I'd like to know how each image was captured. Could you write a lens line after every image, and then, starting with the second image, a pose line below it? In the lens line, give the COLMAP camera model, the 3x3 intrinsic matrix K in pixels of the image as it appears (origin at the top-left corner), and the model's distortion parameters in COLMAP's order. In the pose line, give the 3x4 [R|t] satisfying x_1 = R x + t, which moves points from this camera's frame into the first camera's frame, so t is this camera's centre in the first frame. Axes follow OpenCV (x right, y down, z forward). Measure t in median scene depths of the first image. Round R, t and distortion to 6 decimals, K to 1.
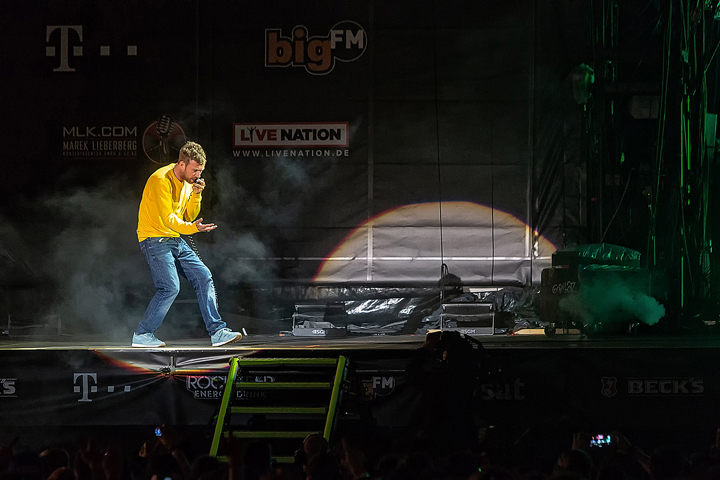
lens RADIAL K [[4263.1, 0, 360.5], [0, 4263.1, 240.6], [0, 0, 1]] dist [-0.405708, 0.000000]
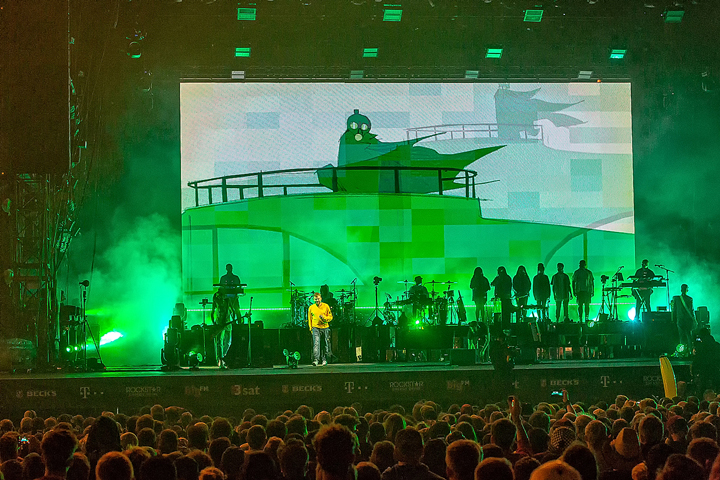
lens RADIAL K [[1669.7, 0, 378.3], [0, 1669.7, 206.8], [0, 0, 1]] dist [-0.087291, 0.000000]
pose [[0.963333, 0.008614, 0.268169, 0.073316], [0.012917, 0.996837, -0.078422, 0.026983], [-0.267996, 0.079010, 0.960175, 0.978662]]
